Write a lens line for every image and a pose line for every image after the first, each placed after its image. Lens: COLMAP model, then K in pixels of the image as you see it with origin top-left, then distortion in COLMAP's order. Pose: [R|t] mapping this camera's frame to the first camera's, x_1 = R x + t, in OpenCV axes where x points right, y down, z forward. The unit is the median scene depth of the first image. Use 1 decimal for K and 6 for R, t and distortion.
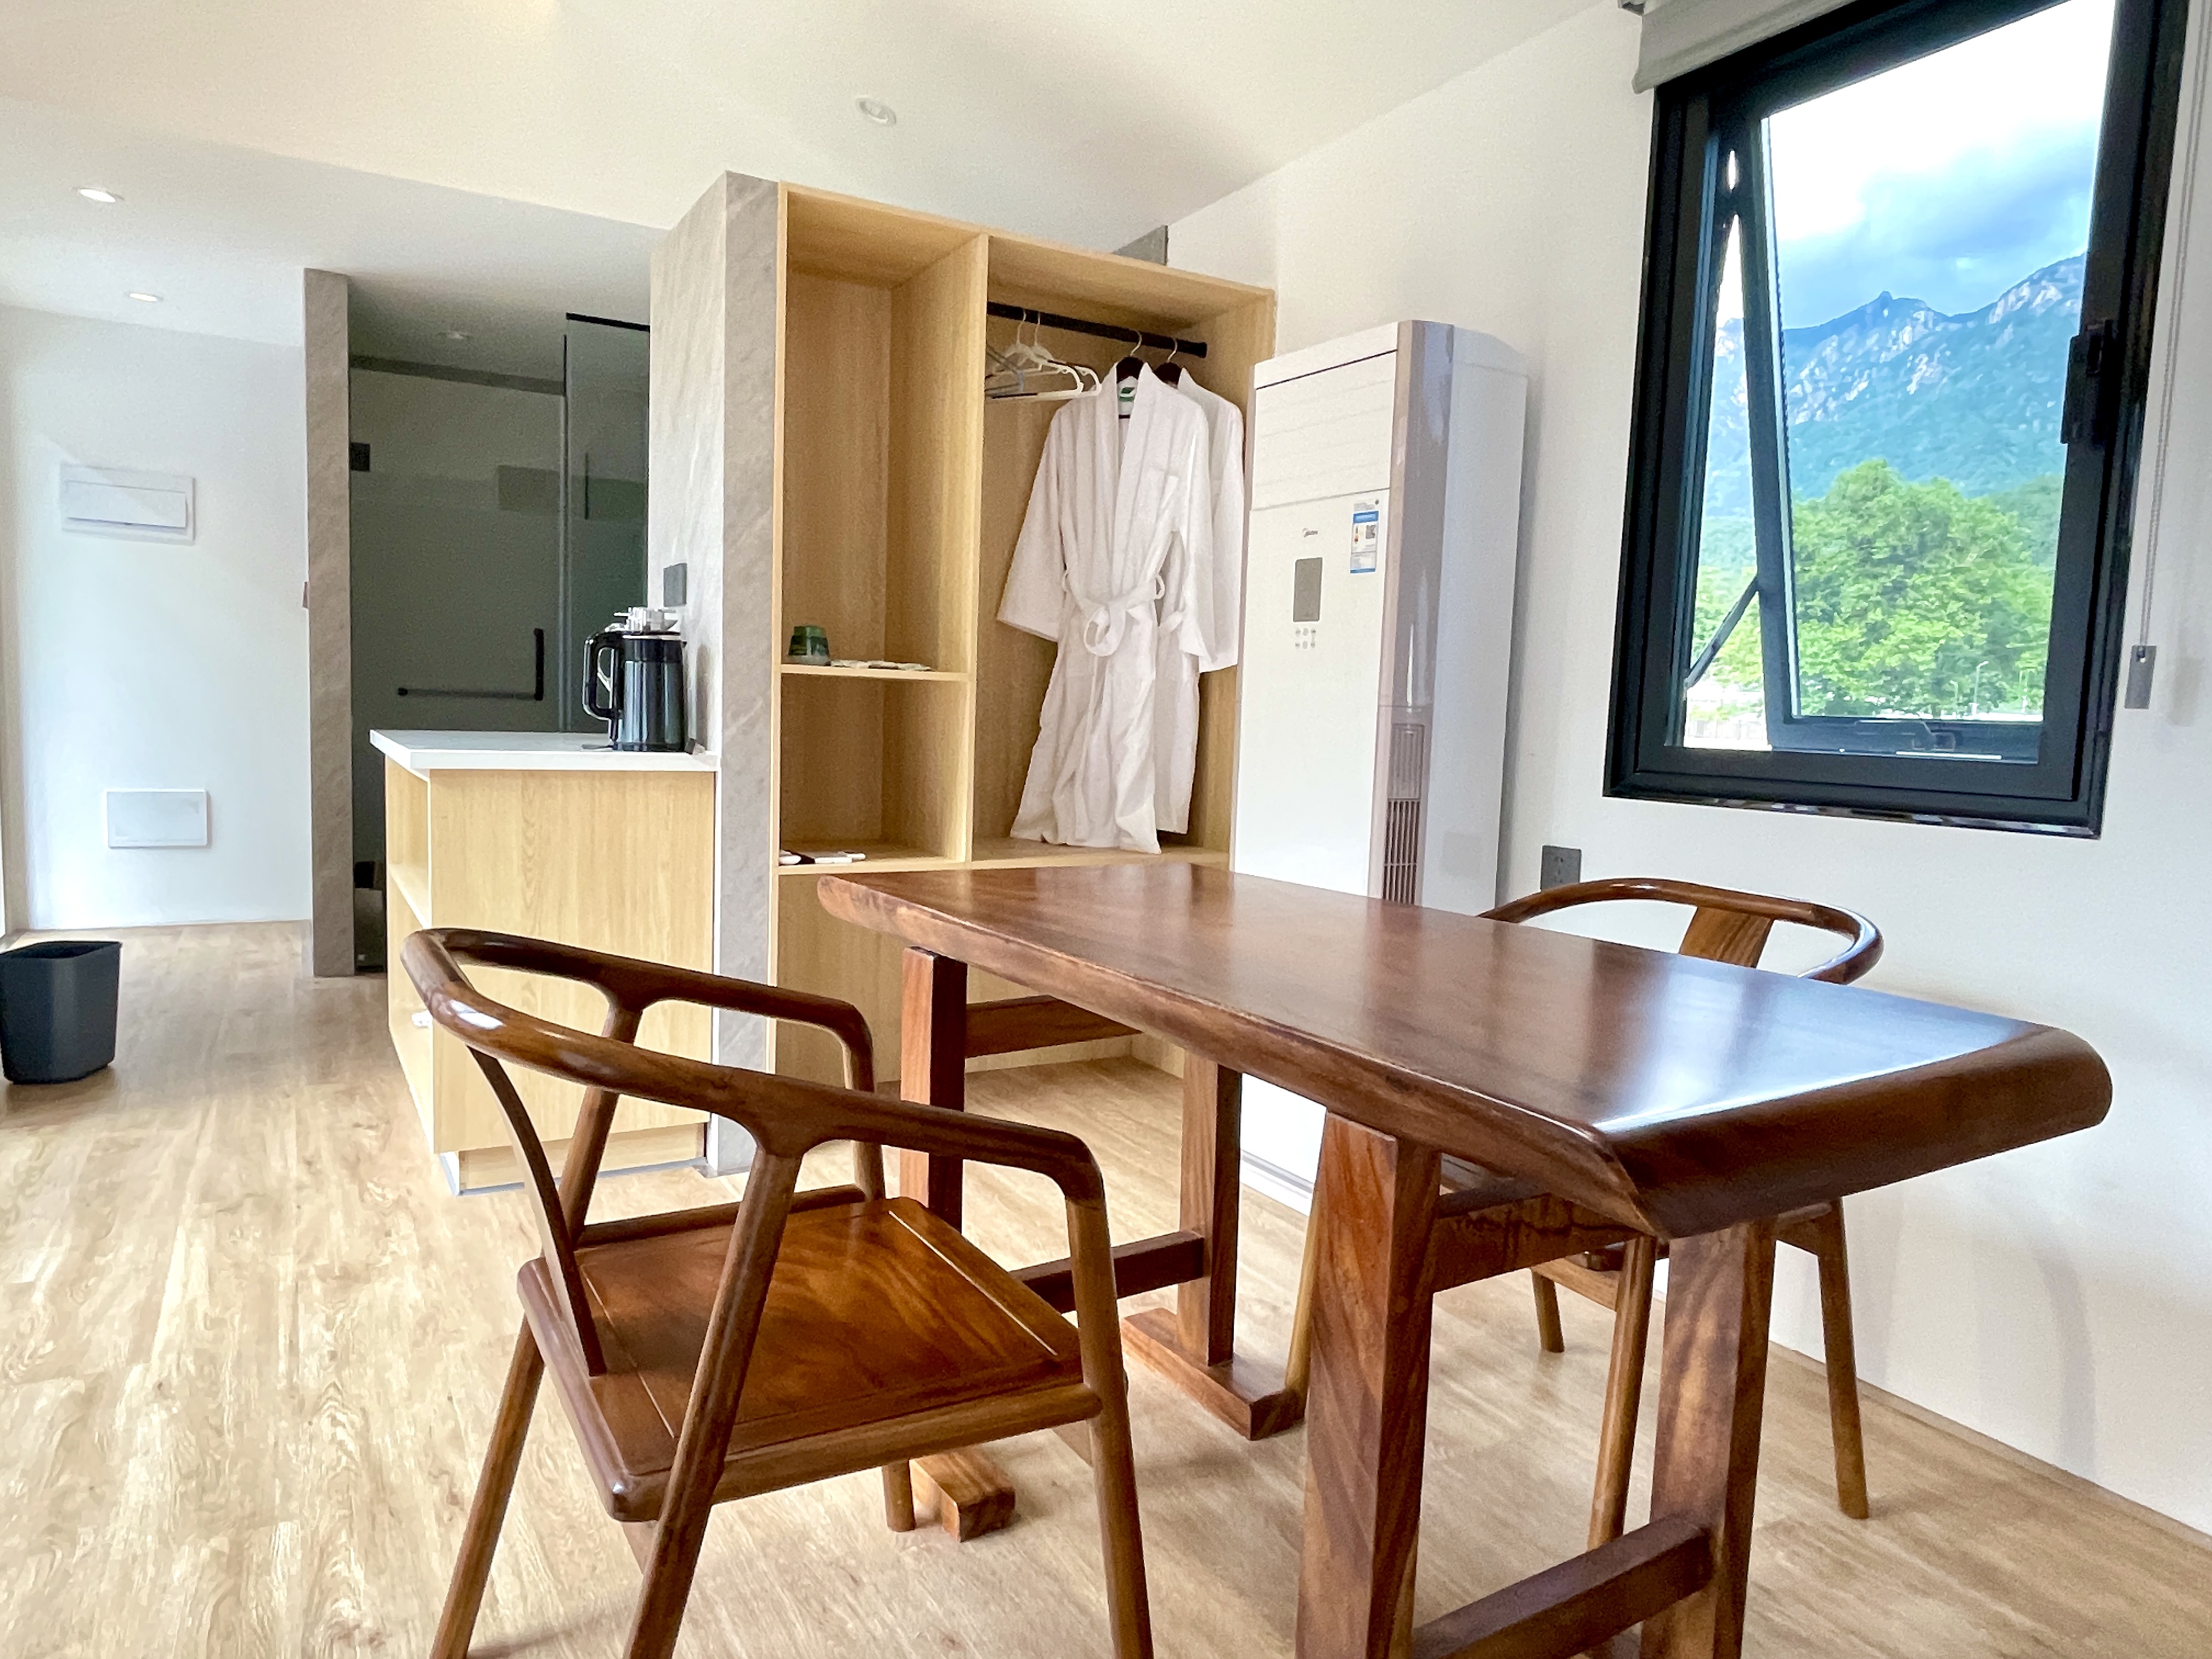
lens RADIAL K [[1372.5, 0, 1106.0], [0, 1372.5, 829.5], [0, 0, 1]] dist [-0.000953, -0.000484]
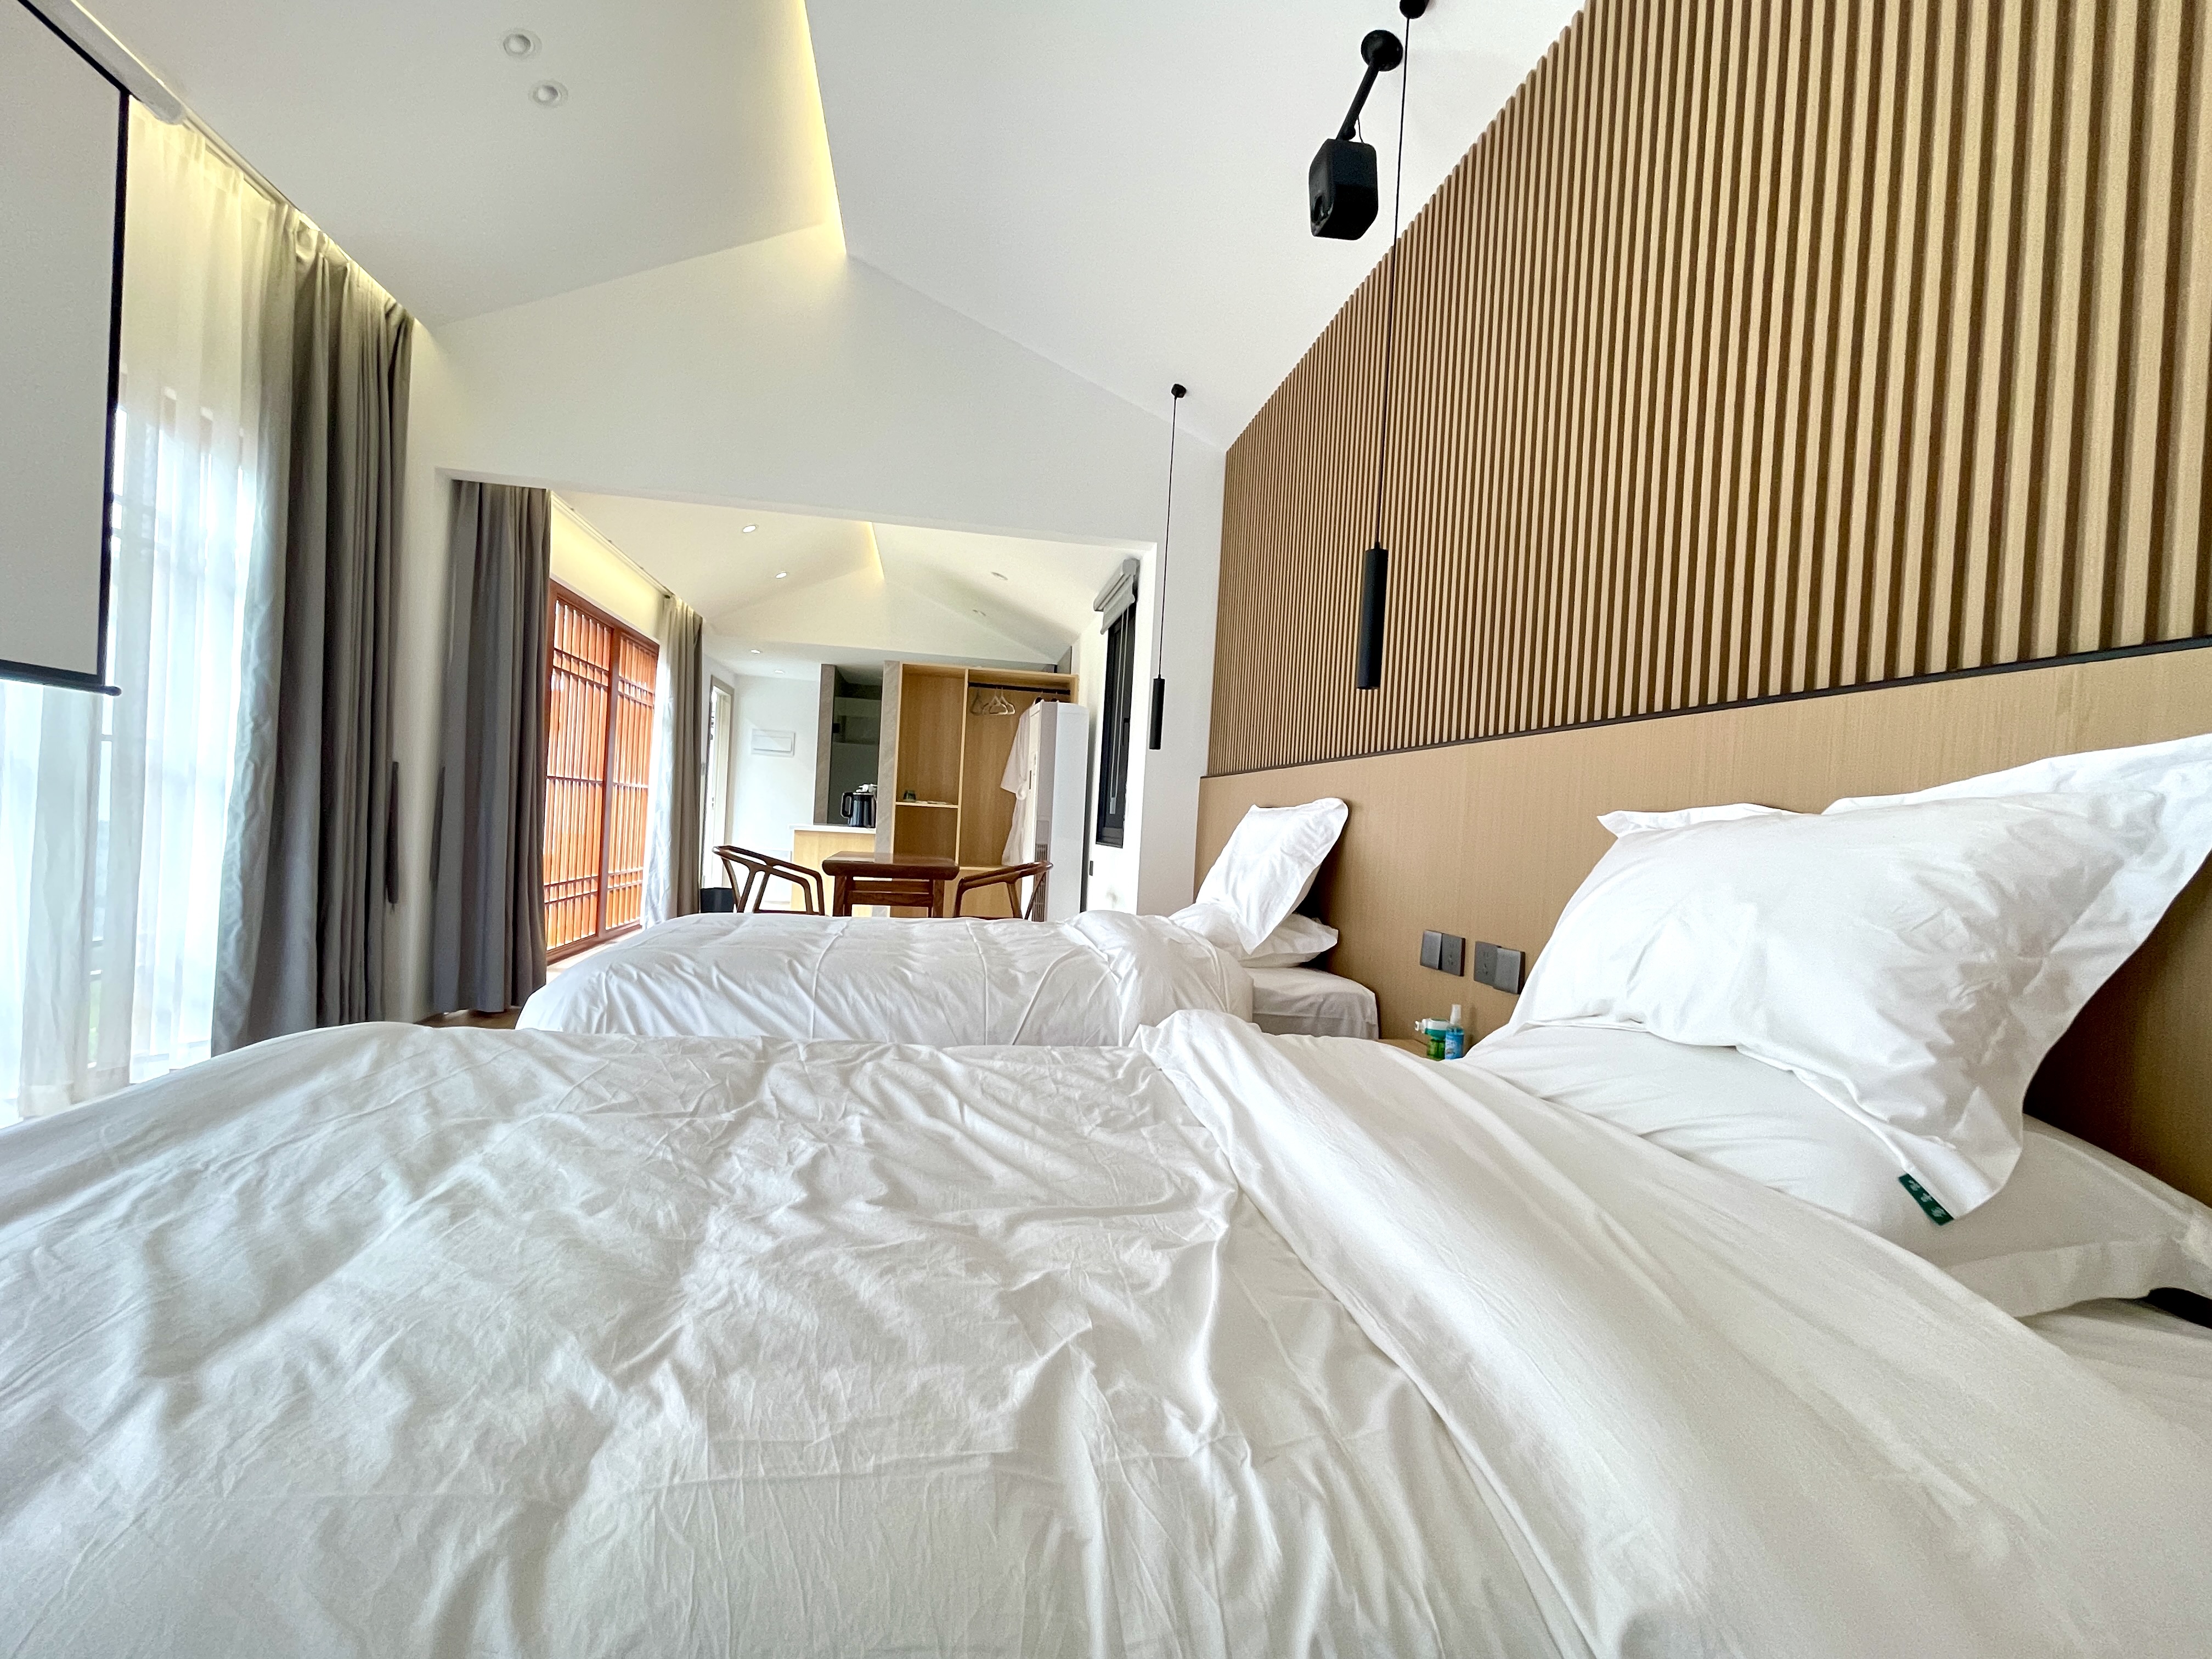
lens RADIAL K [[982.3, 0, 1106.0], [0, 982.3, 829.5], [0, 0, 1]] dist [-0.000013, 0.000327]
pose [[0.935684, 0.015960, -0.352477, 1.017562], [-0.050046, 0.994880, -0.087805, 0.121594], [0.349271, 0.099798, 0.931692, -0.967221]]
